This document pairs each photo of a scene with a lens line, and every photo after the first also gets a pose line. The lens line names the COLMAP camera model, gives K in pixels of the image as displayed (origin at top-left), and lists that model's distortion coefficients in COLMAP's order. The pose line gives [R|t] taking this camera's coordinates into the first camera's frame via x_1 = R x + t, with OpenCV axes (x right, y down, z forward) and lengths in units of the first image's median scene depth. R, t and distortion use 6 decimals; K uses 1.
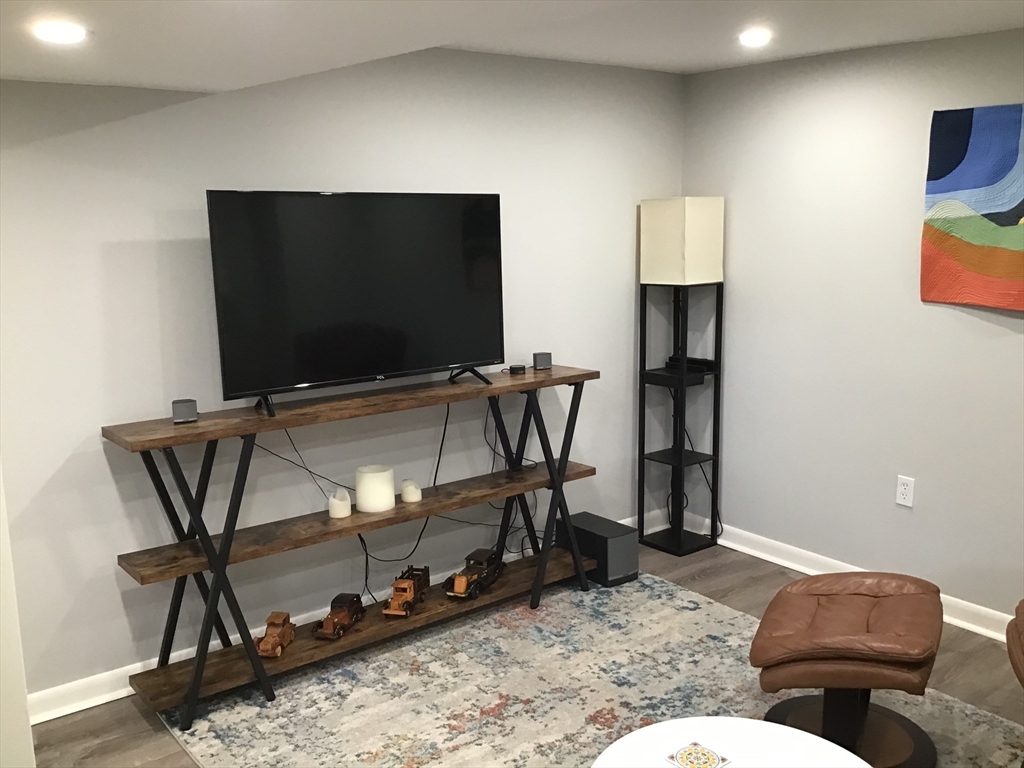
lens RADIAL K [[935.0, 0, 509.2], [0, 935.0, 375.6], [0, 0, 1]] dist [0.007262, 0.000000]
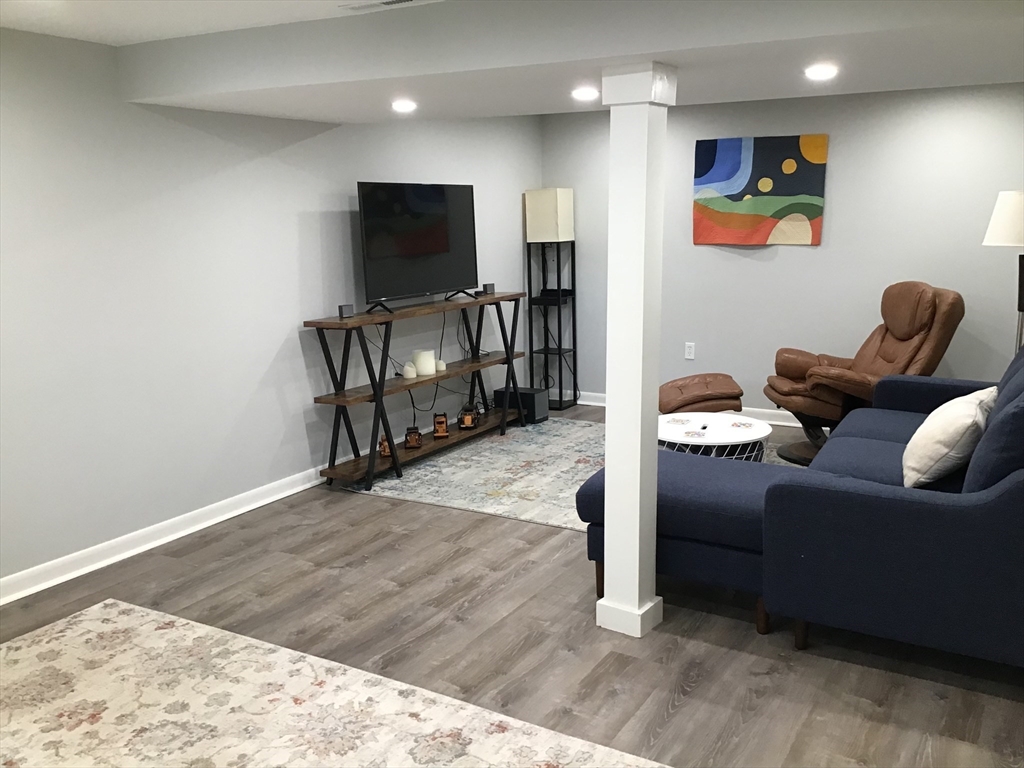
lens RADIAL K [[935.0, 0, 514.0], [0, 935.0, 388.5], [0, 0, 1]] dist [0.007262, 0.000000]
pose [[0.932950, -0.077349, 0.351598, -0.571308], [0.073633, 0.996998, 0.023950, 0.136604], [-0.352395, 0.003545, 0.935845, -0.604885]]
